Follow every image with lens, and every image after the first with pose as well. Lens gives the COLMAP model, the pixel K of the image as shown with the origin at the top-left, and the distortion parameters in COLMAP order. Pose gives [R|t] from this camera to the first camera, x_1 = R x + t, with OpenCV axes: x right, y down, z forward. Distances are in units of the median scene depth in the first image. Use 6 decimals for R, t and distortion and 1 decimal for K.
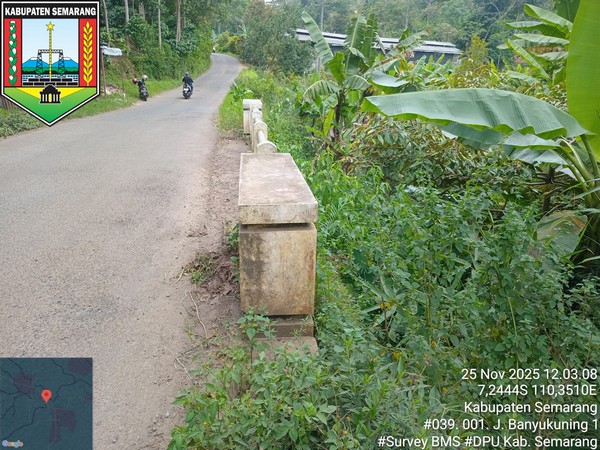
lens RADIAL K [[450.1, 0, 299.7], [0, 450.1, 228.0], [0, 0, 1]] dist [0.020292, -0.051525]
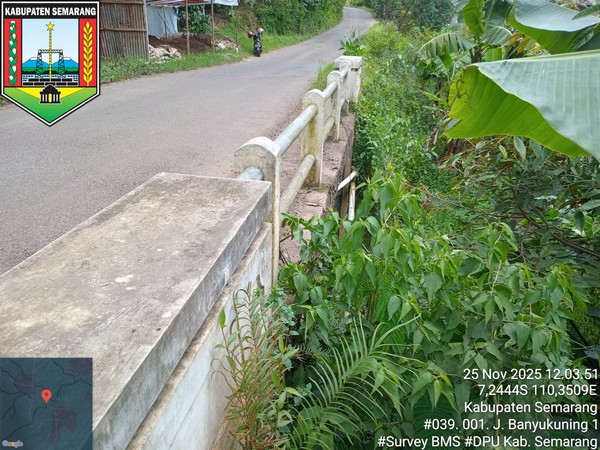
lens RADIAL K [[450.1, 0, 299.1], [0, 450.1, 225.6], [0, 0, 1]] dist [0.020292, -0.051525]
pose [[0.960761, 0.117910, -0.251070, 0.016904], [-0.097900, 0.991046, 0.090797, -0.026392], [0.259527, -0.062654, 0.963701, 0.095636]]
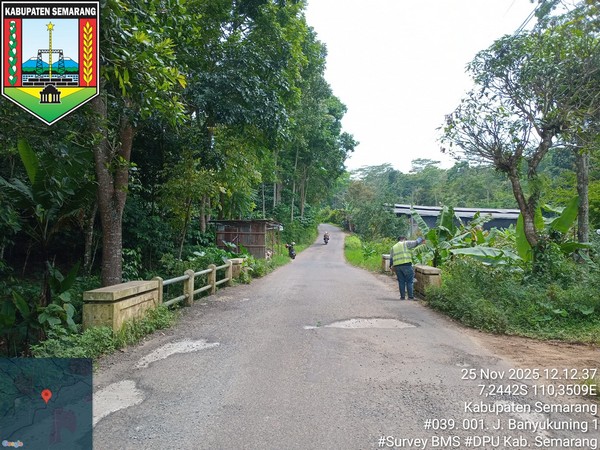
lens RADIAL K [[450.1, 0, 298.4], [0, 450.1, 225.6], [0, 0, 1]] dist [0.020292, -0.051525]
pose [[0.981560, -0.017038, -0.190391, -0.050201], [-0.050940, 0.936687, -0.346443, 0.122085], [0.184240, 0.349753, 0.918547, -0.375957]]
